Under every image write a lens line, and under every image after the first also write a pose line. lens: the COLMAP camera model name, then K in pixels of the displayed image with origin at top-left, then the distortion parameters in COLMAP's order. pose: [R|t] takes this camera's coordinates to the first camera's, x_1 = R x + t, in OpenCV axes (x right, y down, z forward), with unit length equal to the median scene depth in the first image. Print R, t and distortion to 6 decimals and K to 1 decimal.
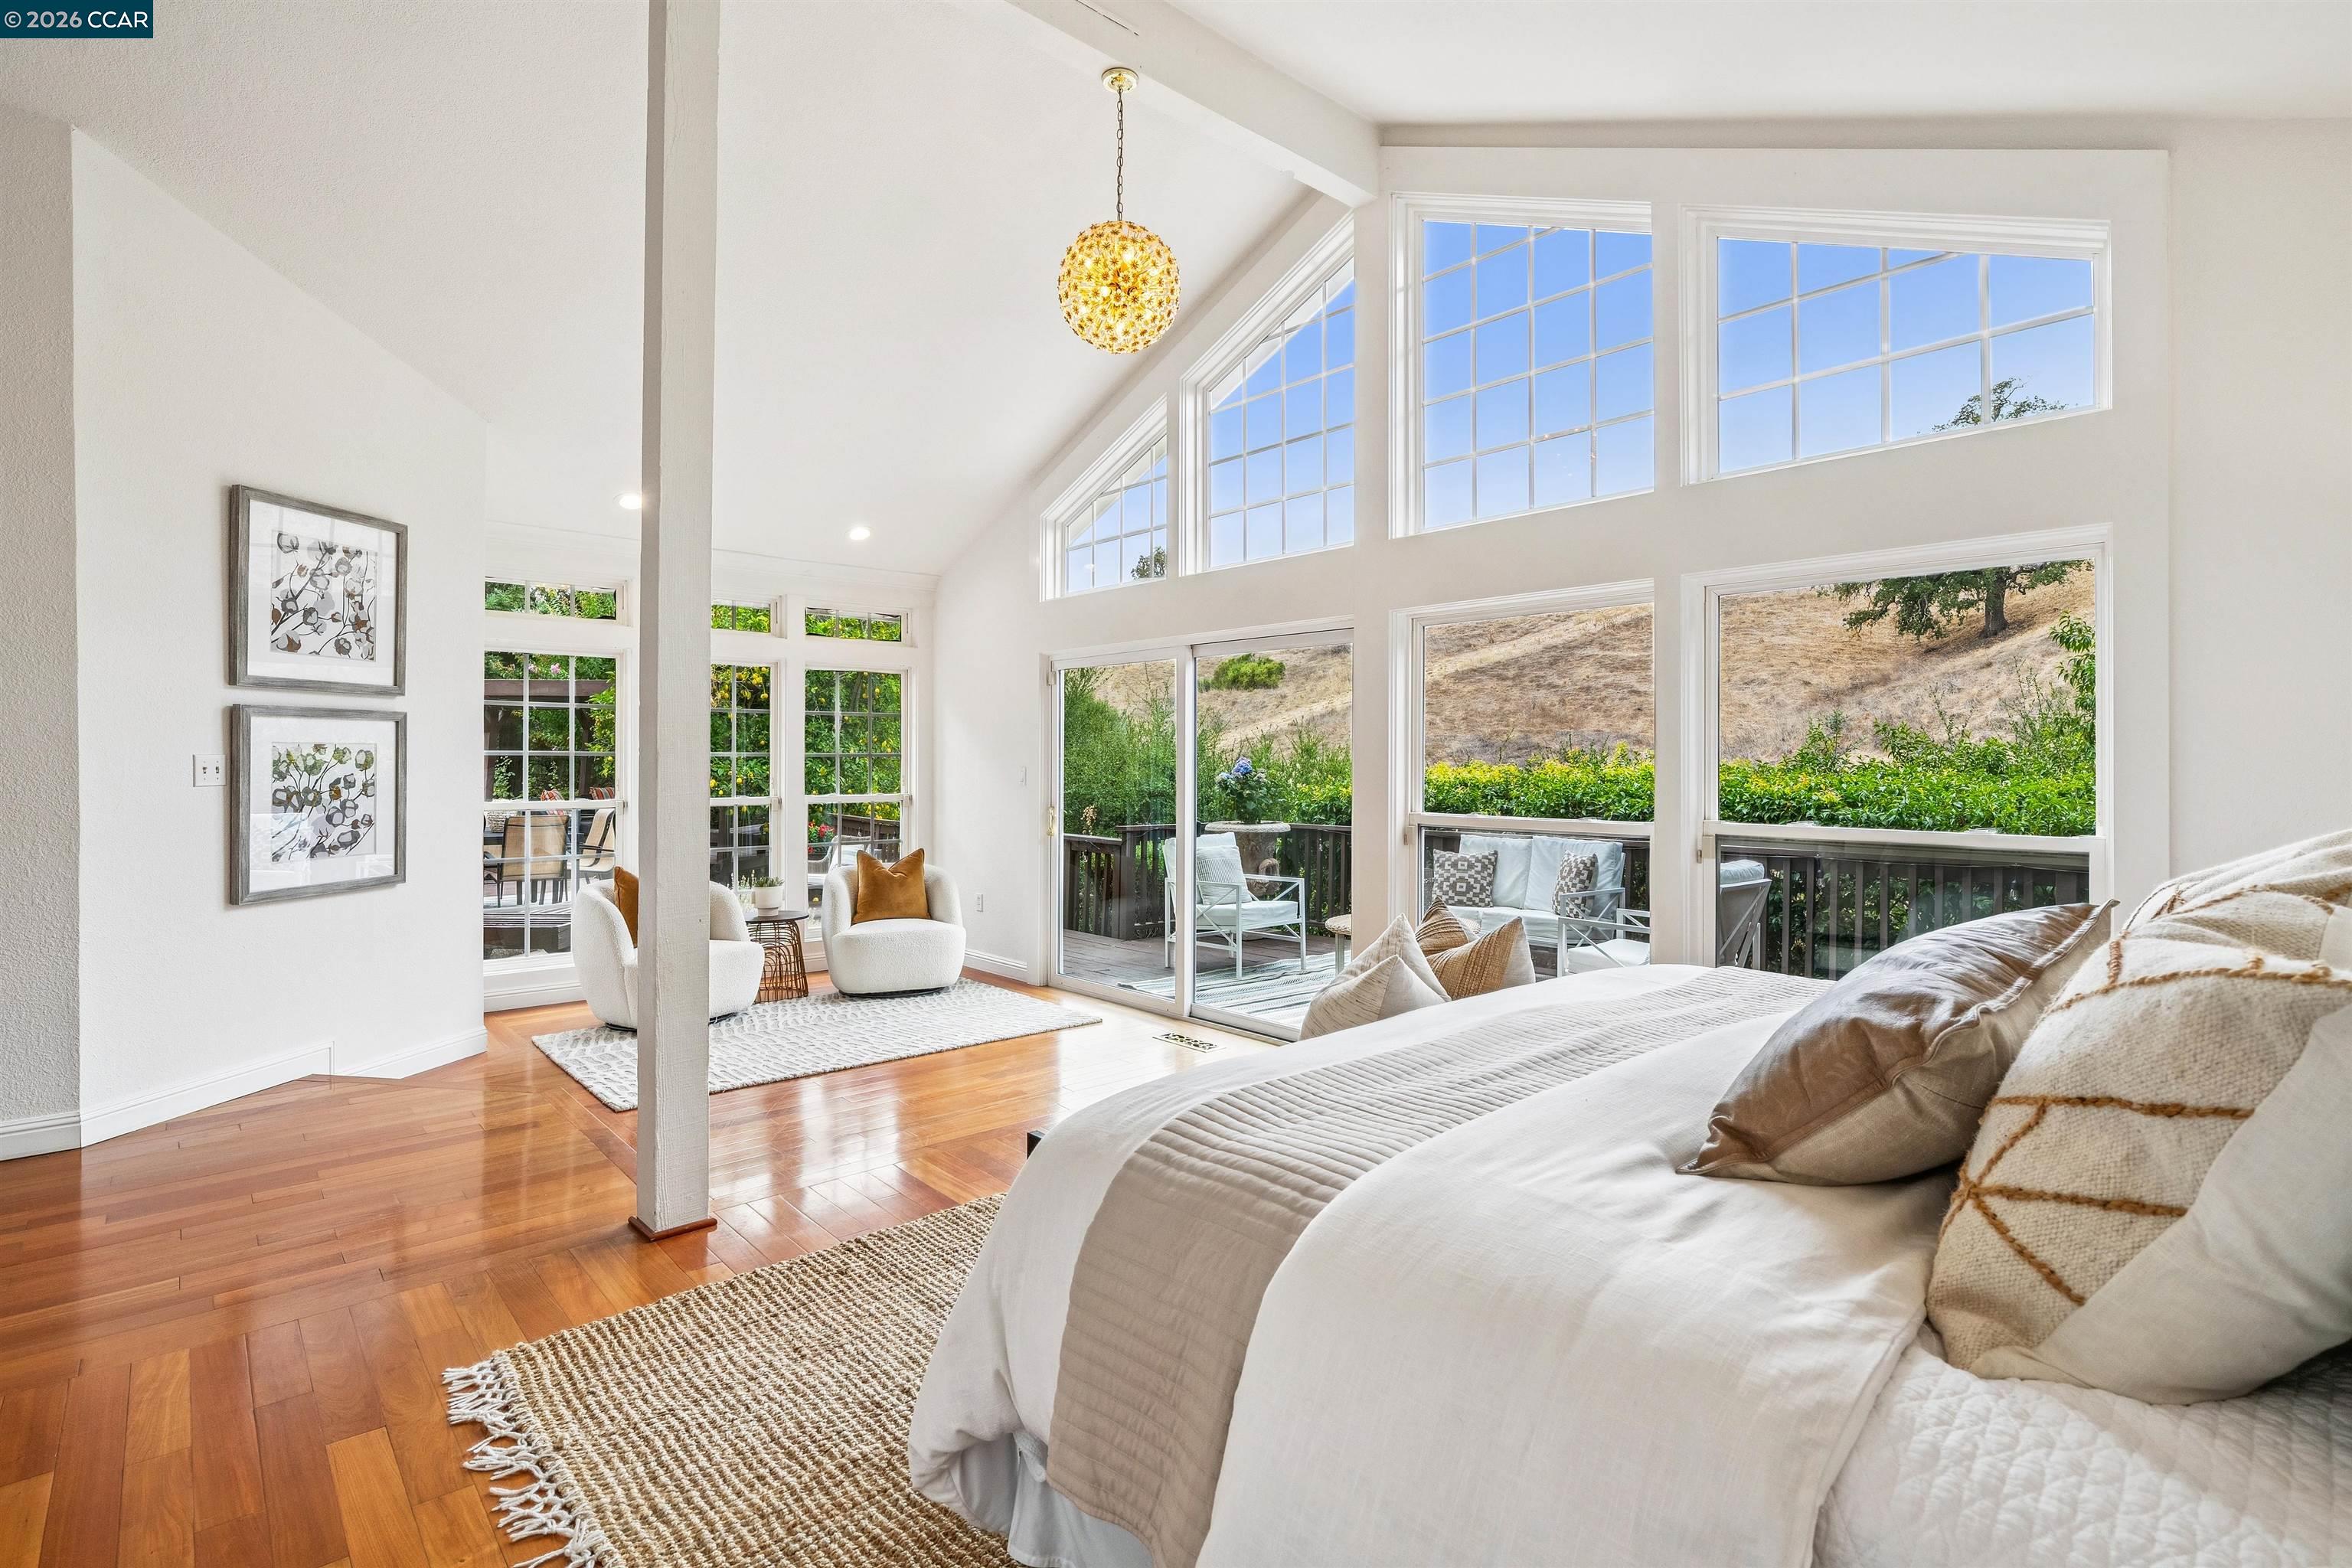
lens RADIAL K [[1133.5, 0, 1180.5], [0, 1133.5, 768.7], [0, 0, 1]] dist [-0.001689, 0.000263]
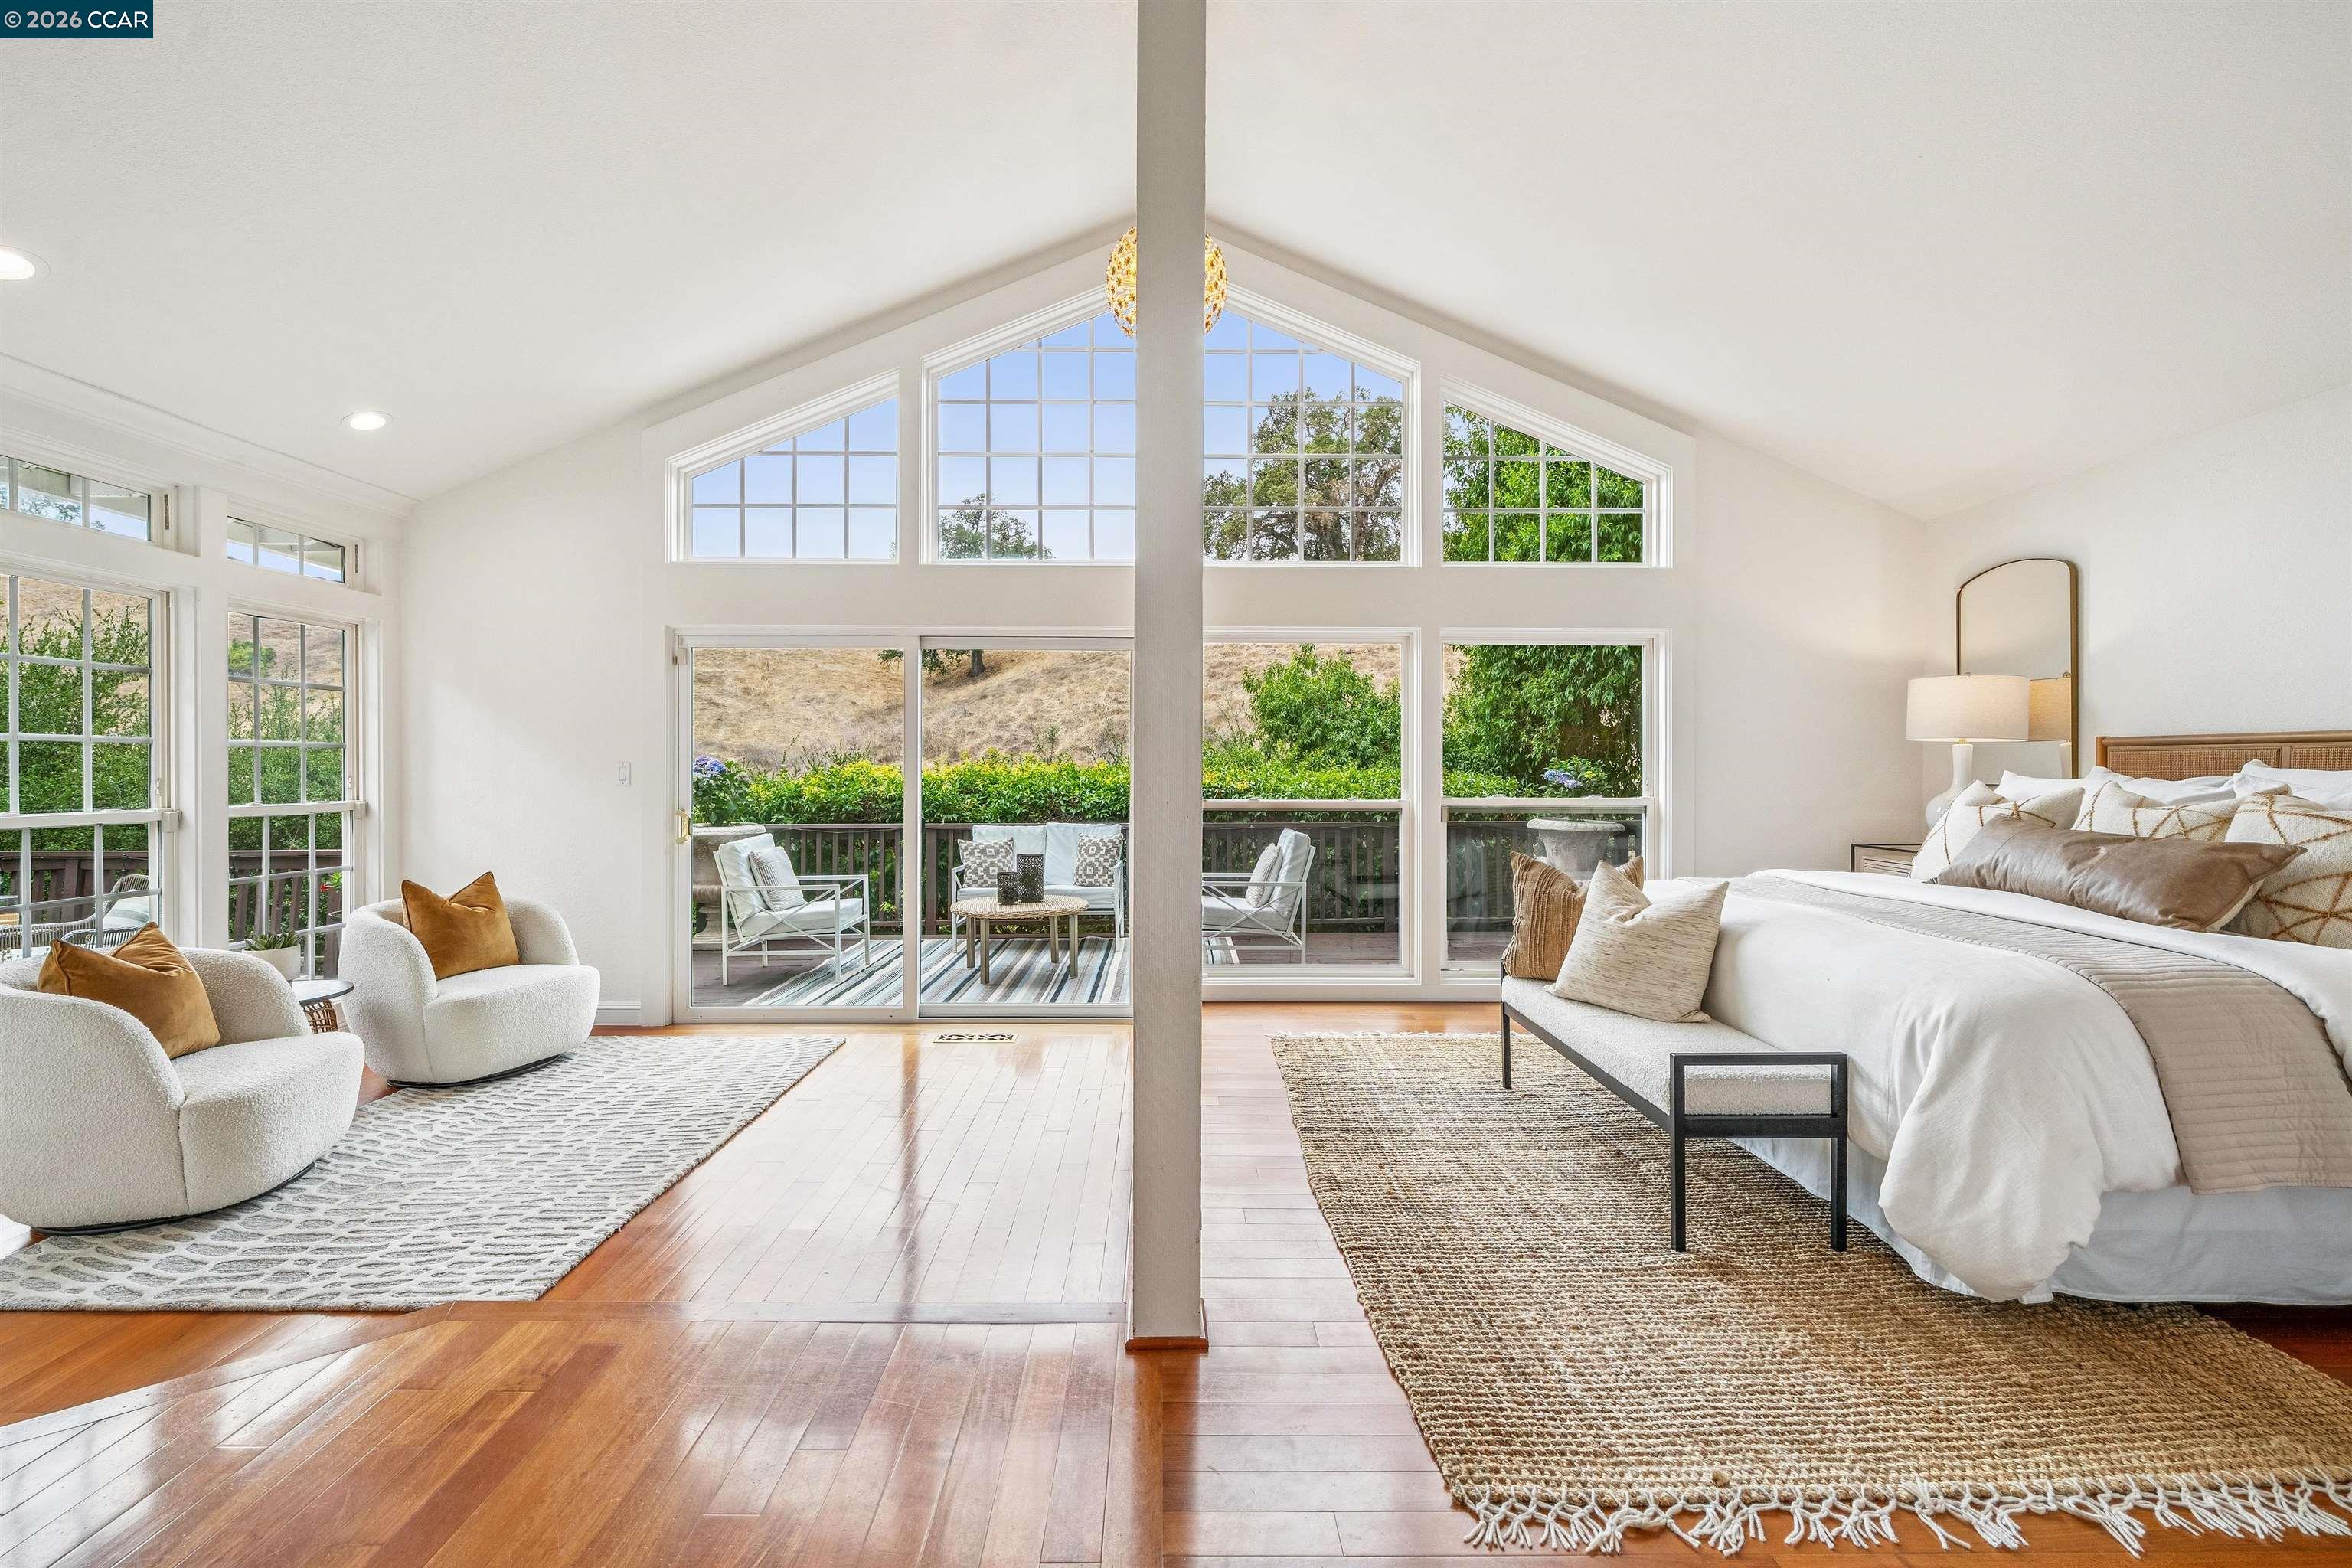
lens RADIAL K [[990.0, 0, 1175.9], [0, 990.0, 779.4], [0, 0, 1]] dist [0.000969, 0.000003]
pose [[0.657713, -0.009818, 0.753205, -0.372620], [0.005313, 0.999951, 0.008395, 0.006056], [-0.753250, -0.001520, 0.657733, 0.209953]]
